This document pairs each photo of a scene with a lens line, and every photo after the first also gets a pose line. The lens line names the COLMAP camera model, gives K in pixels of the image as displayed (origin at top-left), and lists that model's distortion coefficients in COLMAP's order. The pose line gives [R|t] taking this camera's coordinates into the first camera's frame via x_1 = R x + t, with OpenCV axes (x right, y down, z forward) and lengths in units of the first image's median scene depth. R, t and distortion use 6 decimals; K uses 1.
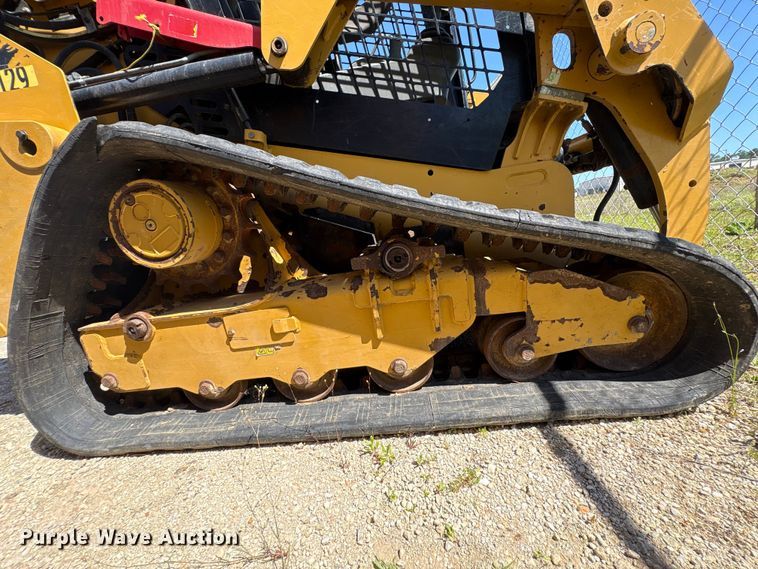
lens RADIAL K [[303.5, 0, 376.6], [0, 303.5, 282.6], [0, 0, 1]] dist [0.000558, 0.000242]
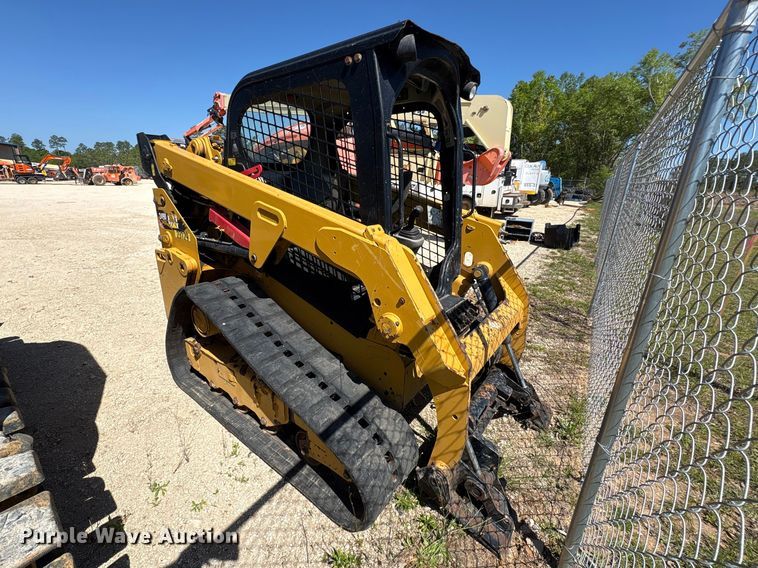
lens RADIAL K [[330.8, 0, 346.4], [0, 330.8, 277.5], [0, 0, 1]] dist [-0.000394, 0.000179]
pose [[0.795436, 0.309418, -0.521096, 1.366169], [-0.238683, 0.950295, 0.199927, -1.216001], [0.557056, -0.034652, 0.829752, -0.516447]]
